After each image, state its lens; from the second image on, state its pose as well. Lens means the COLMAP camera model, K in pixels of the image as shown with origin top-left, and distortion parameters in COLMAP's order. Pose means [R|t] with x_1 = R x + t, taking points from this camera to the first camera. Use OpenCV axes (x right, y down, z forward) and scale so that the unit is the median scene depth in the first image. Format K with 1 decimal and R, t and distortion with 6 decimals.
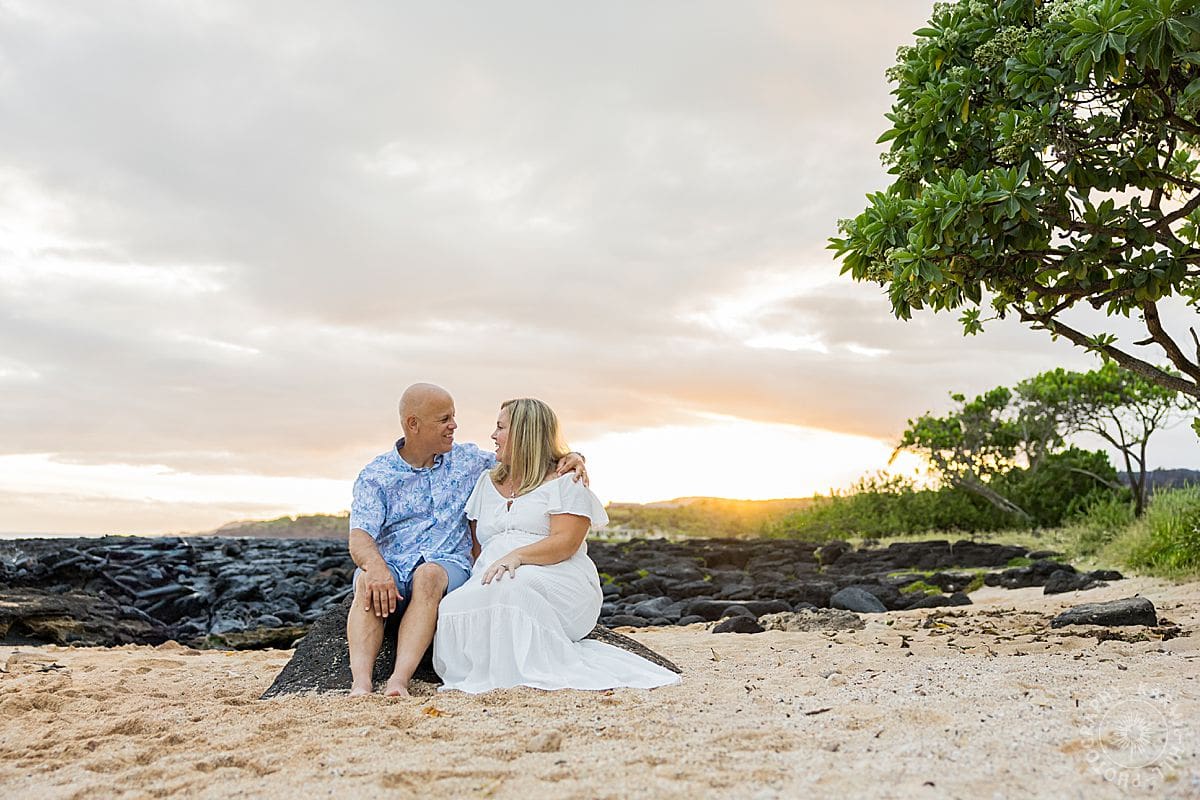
lens RADIAL K [[1354.9, 0, 600.0], [0, 1354.9, 400.0], [0, 0, 1]] dist [-0.003701, 0.014678]
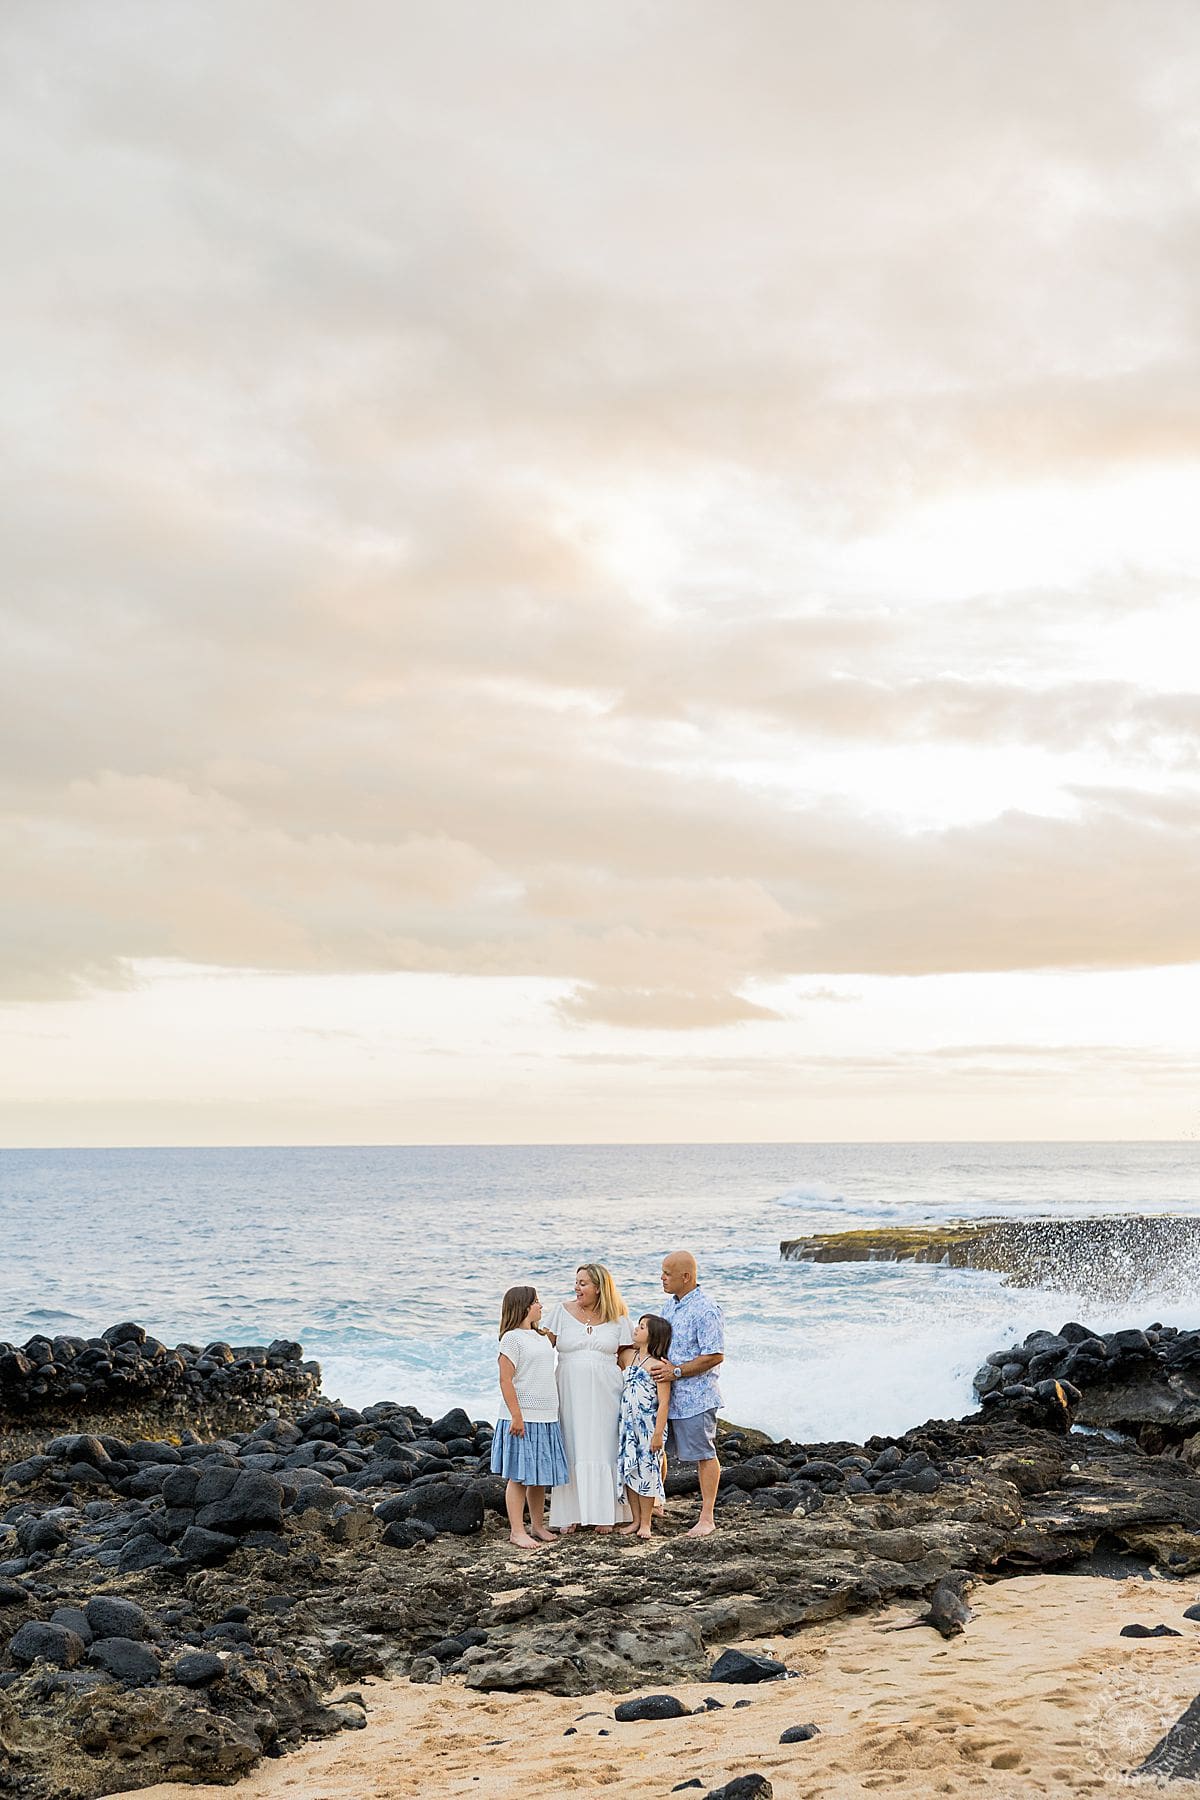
lens RADIAL K [[2791.1, 0, 600.0], [0, 2791.1, 900.0], [0, 0, 1]] dist [0.038139, 0.038468]
pose [[0.784550, -0.085011, -0.614210, 0.162782], [0.094428, 0.995384, -0.017152, -0.090612], [0.612833, -0.044542, 0.788956, -0.189248]]
